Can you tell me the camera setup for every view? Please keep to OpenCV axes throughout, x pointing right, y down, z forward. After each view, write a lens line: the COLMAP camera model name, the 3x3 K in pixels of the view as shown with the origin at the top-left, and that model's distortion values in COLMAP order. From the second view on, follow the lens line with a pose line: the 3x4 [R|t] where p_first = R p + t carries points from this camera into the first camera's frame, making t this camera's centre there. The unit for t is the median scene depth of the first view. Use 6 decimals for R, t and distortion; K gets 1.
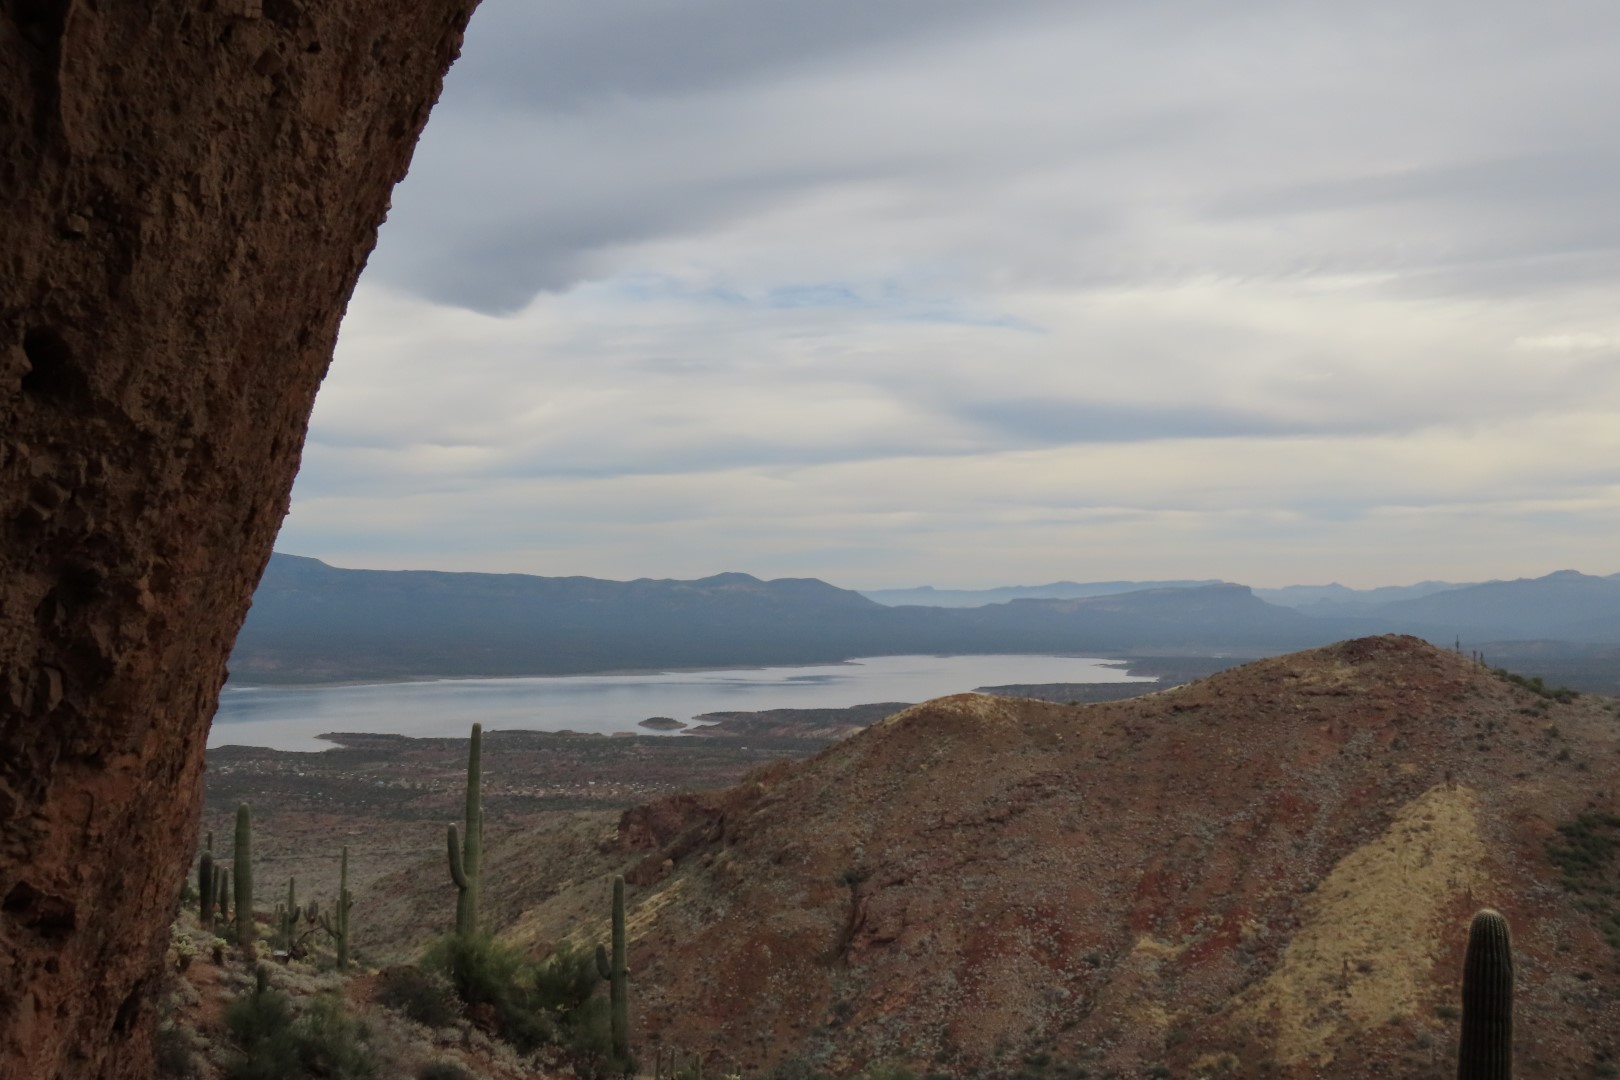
lens RADIAL K [[1617.9, 0, 810.0], [0, 1617.9, 540.0], [0, 0, 1]] dist [-0.026716, 0.006656]
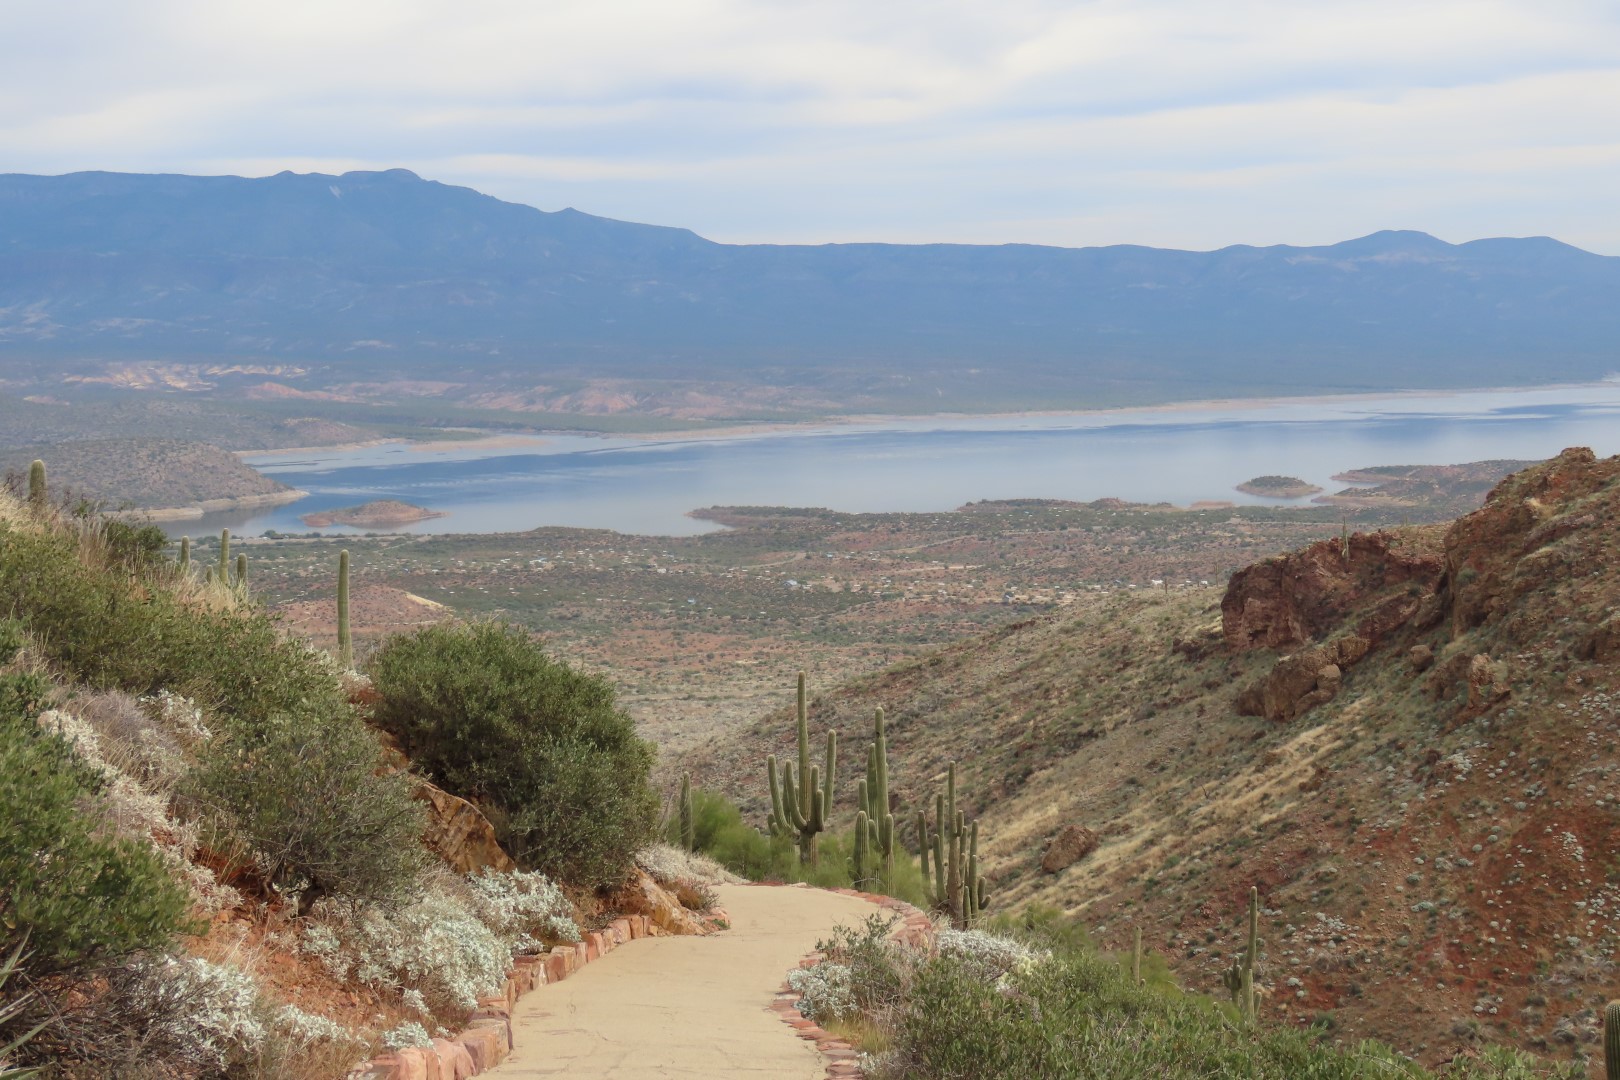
lens RADIAL K [[2774.6, 0, 810.0], [0, 2774.6, 540.0], [0, 0, 1]] dist [-0.042244, 0.064170]
pose [[0.967413, -0.004955, -0.253154, -0.027366], [0.036661, 0.992014, 0.120681, 0.053508], [0.250534, -0.126029, 0.959869, 0.170094]]
